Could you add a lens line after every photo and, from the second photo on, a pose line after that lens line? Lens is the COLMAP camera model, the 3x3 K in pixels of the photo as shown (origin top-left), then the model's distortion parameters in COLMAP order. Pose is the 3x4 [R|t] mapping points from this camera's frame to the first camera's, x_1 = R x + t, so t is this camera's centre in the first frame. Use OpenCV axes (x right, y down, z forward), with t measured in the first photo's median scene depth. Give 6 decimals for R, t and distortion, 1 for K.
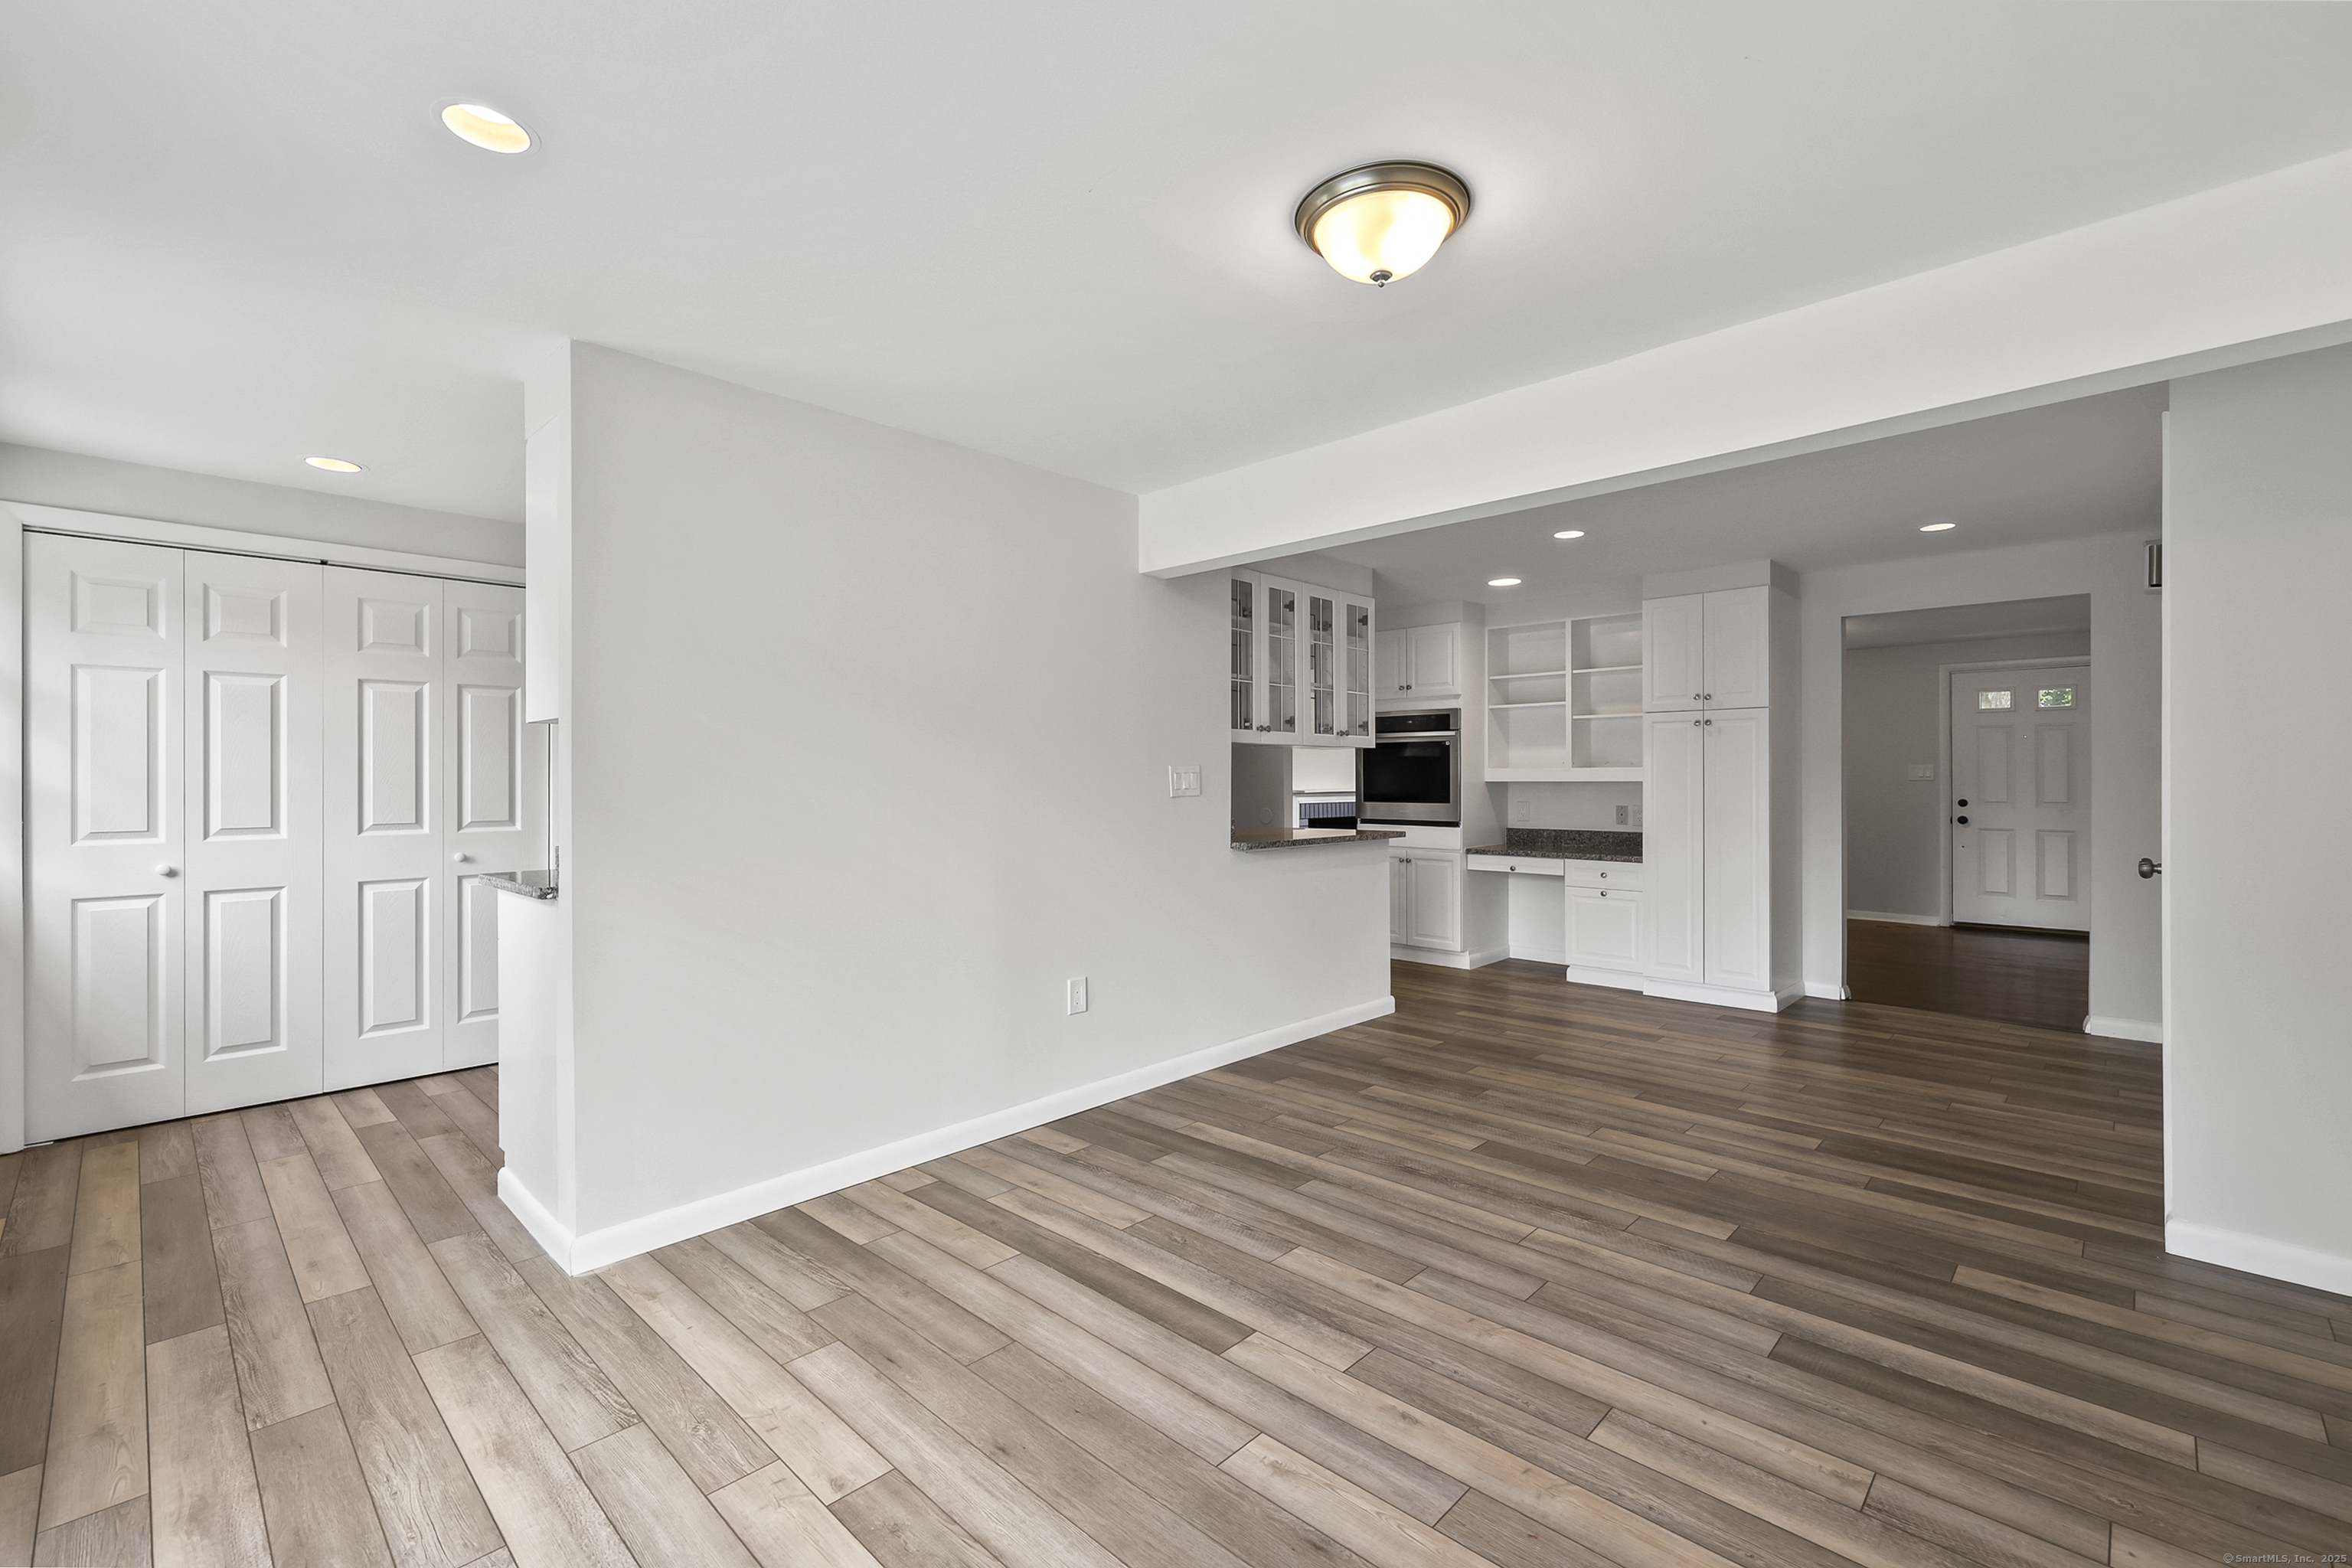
lens RADIAL K [[1023.4, 0, 1190.3], [0, 1023.4, 782.0], [0, 0, 1]] dist [0.000282, 0.000765]
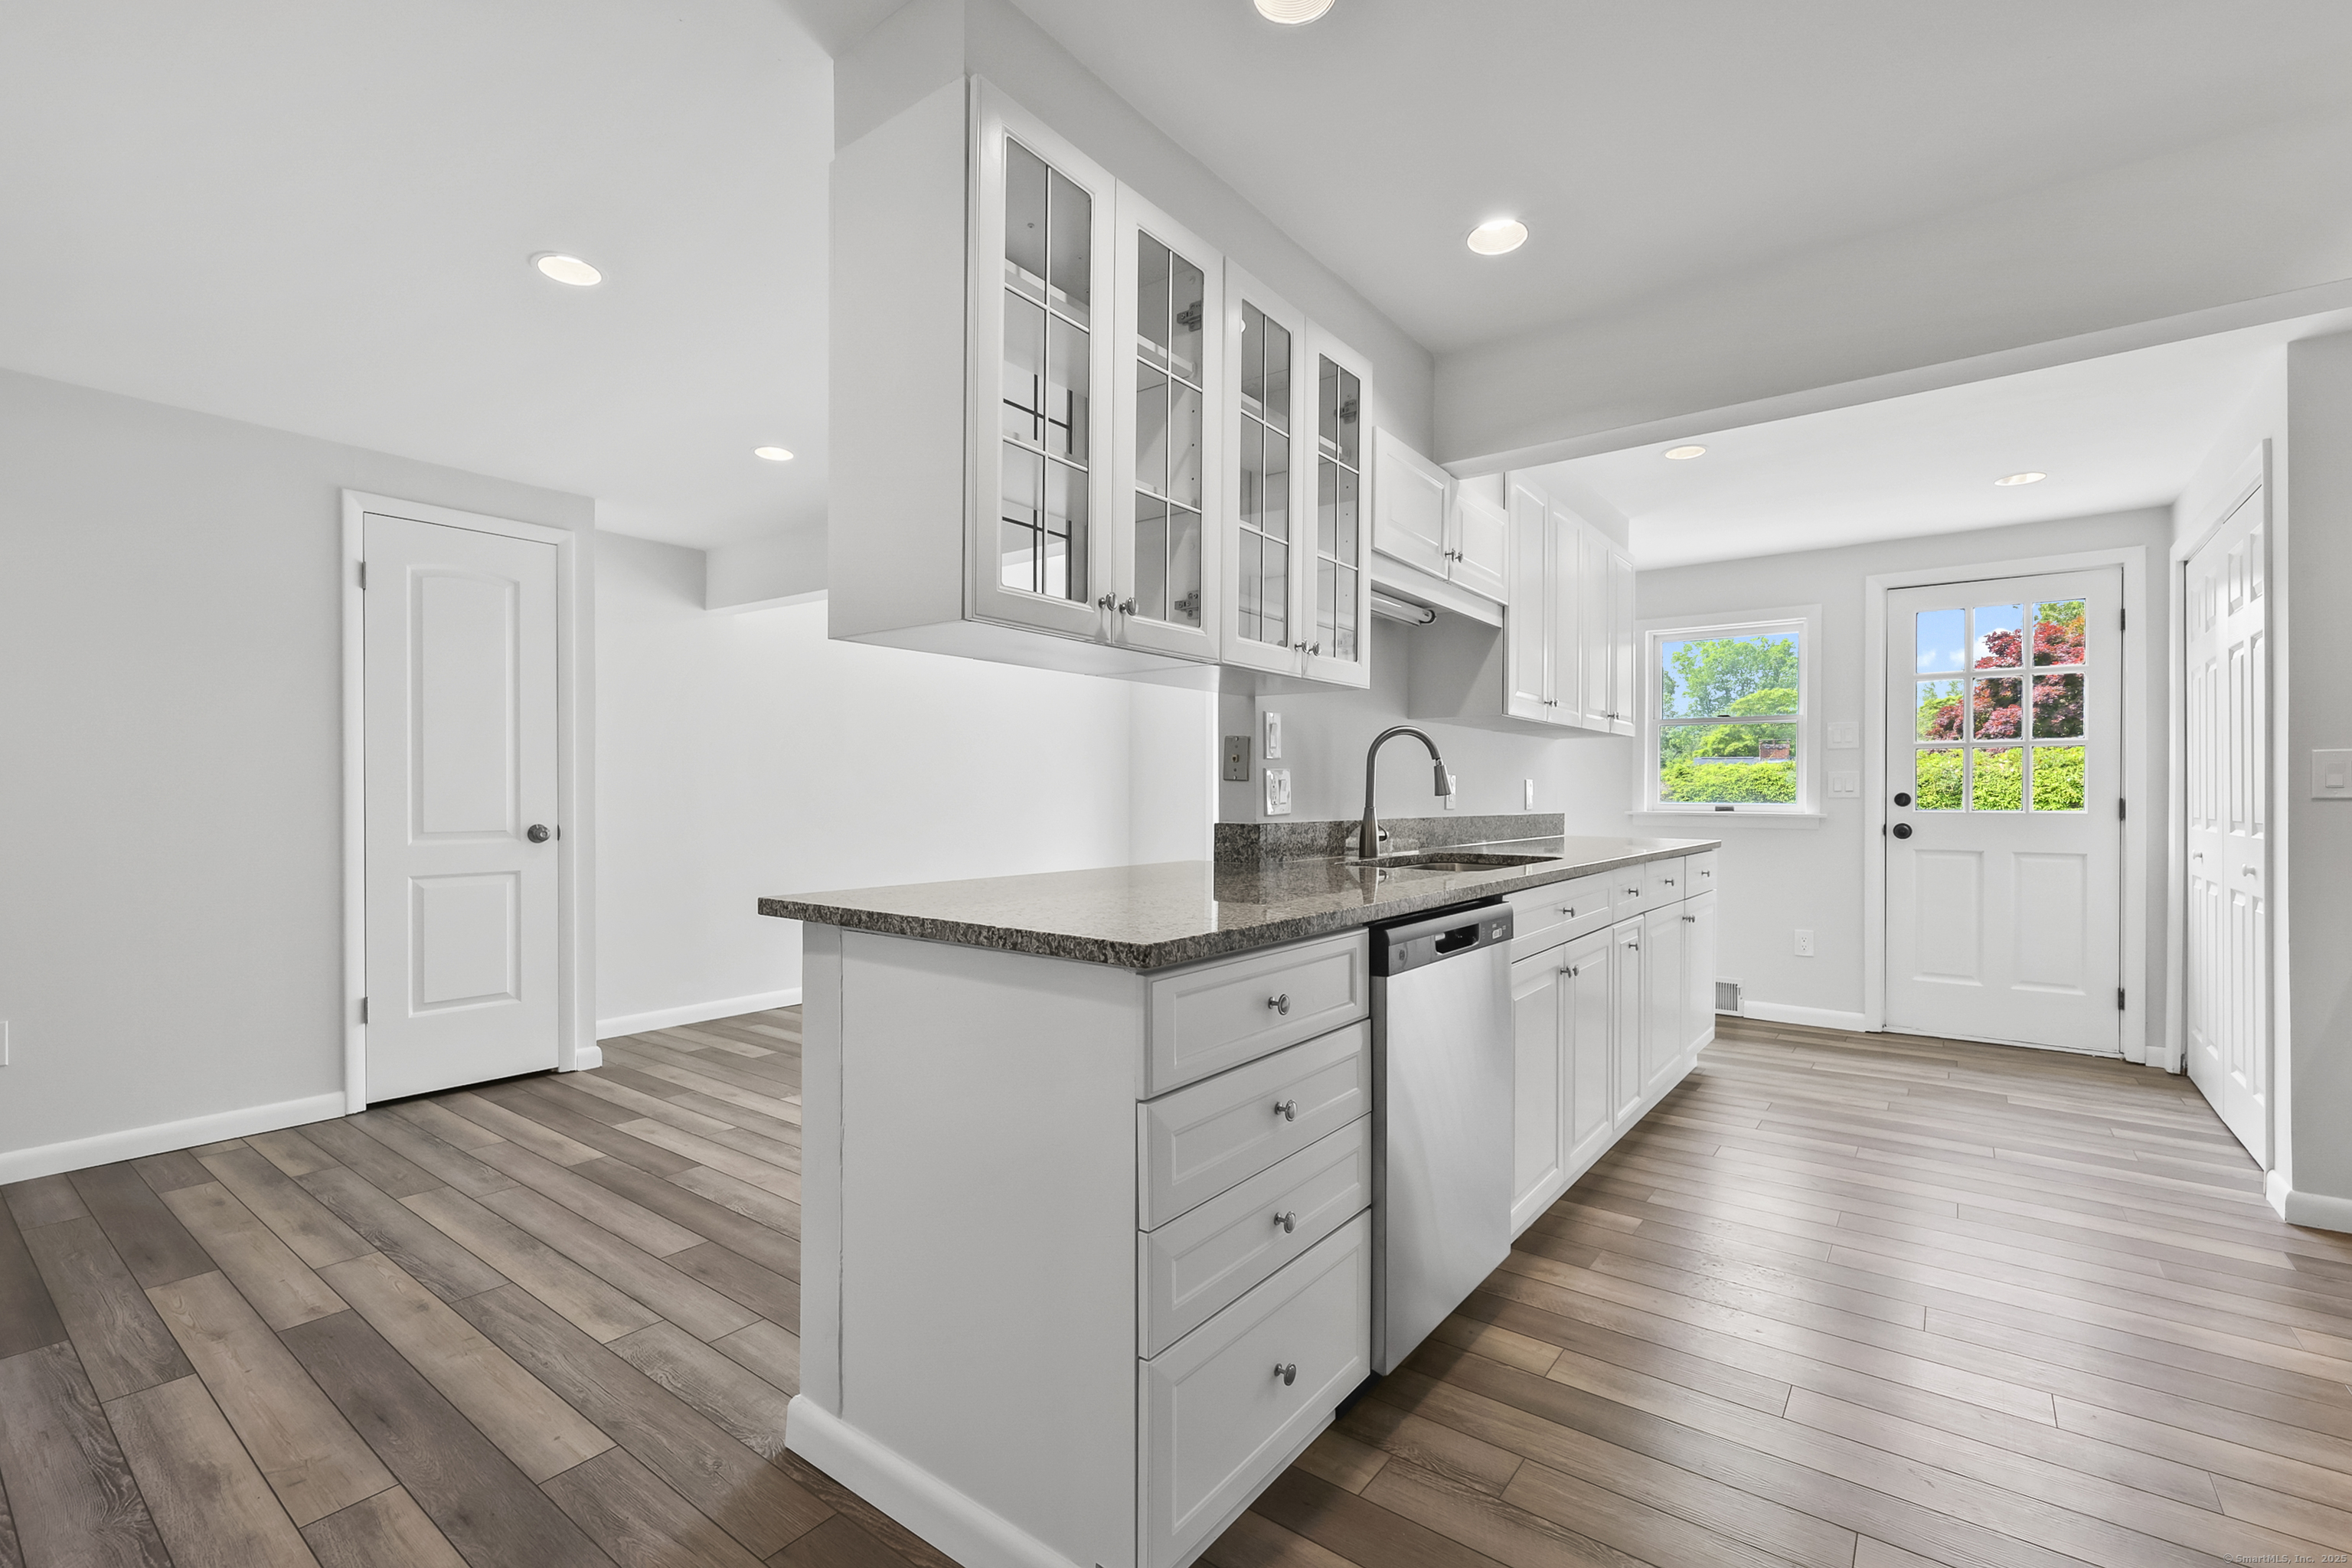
lens RADIAL K [[1023.4, 0, 1157.7], [0, 1023.4, 788.2], [0, 0, 1]] dist [0.000282, 0.000765]
pose [[-0.996214, -0.000867, -0.086932, 0.180339], [-0.000481, 0.999990, -0.004463, 0.021499], [0.086935, -0.004405, -0.996204, 2.217571]]
